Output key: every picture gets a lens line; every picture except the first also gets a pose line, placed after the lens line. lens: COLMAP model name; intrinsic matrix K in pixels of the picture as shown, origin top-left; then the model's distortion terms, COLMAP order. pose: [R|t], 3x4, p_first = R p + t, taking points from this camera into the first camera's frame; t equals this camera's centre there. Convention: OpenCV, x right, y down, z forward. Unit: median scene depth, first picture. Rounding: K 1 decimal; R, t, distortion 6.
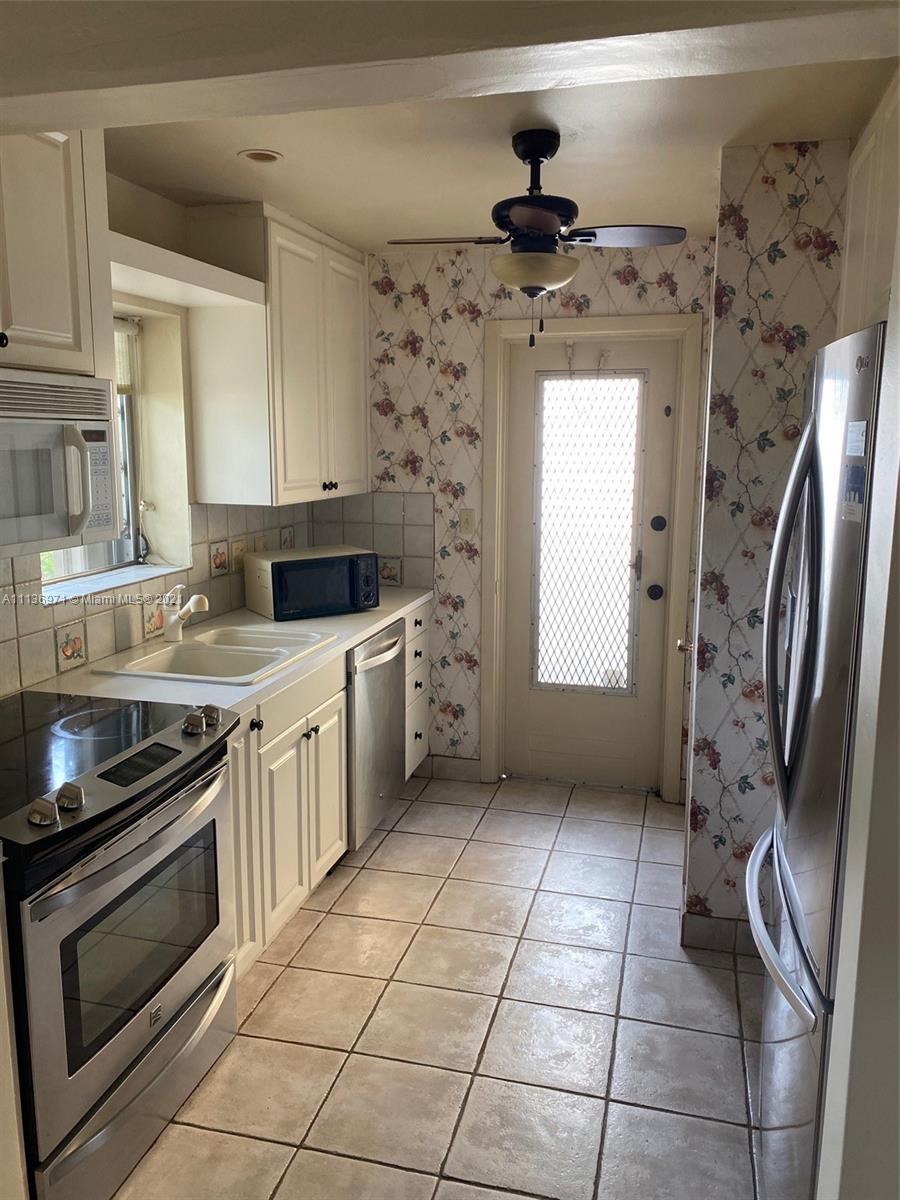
lens RADIAL K [[909.5, 0, 451.5], [0, 909.5, 580.7], [0, 0, 1]] dist [0.043839, -0.074769]
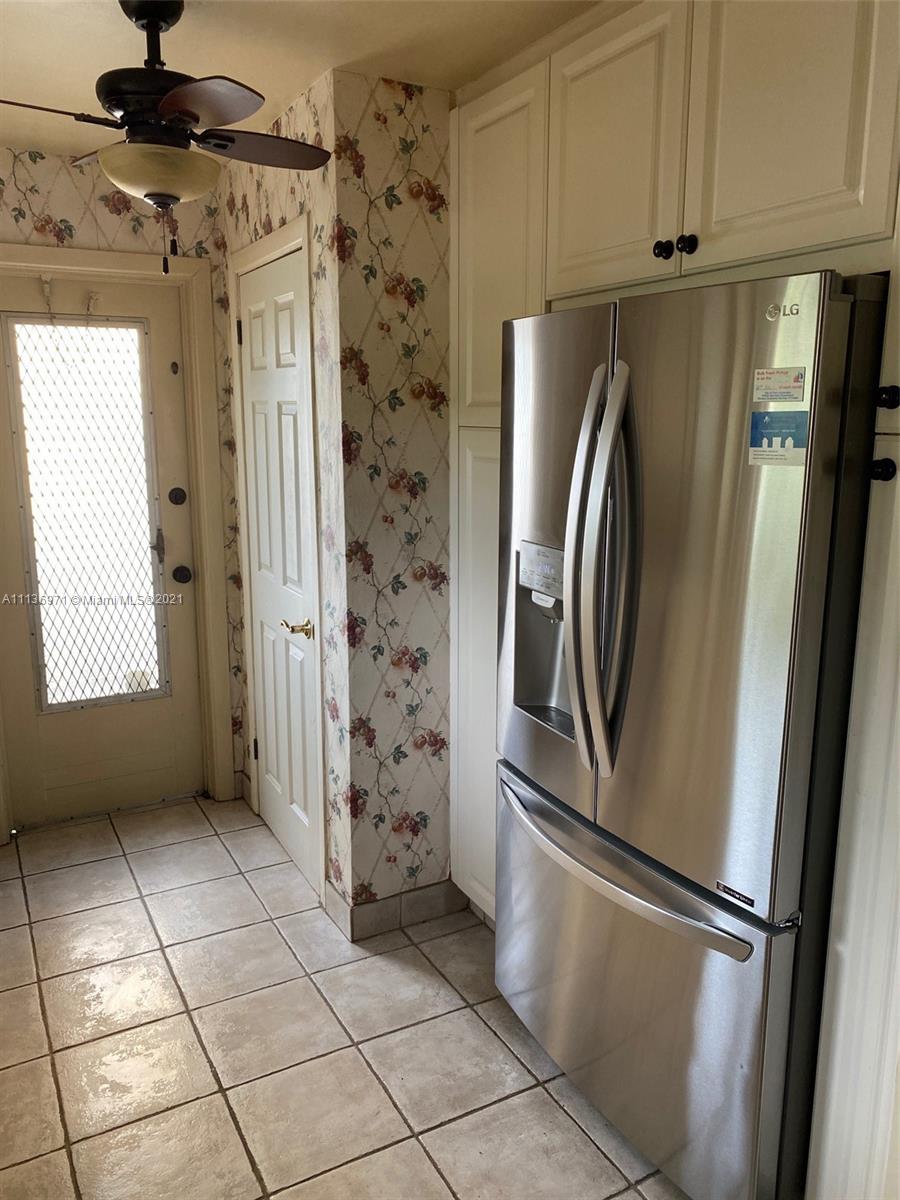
lens RADIAL K [[909.5, 0, 451.5], [0, 909.5, 580.7], [0, 0, 1]] dist [0.043839, -0.074769]
pose [[0.722333, -0.130975, 0.679029, -0.200923], [0.110202, 0.991154, 0.073950, -0.019102], [-0.682708, 0.021414, 0.730378, 0.184447]]
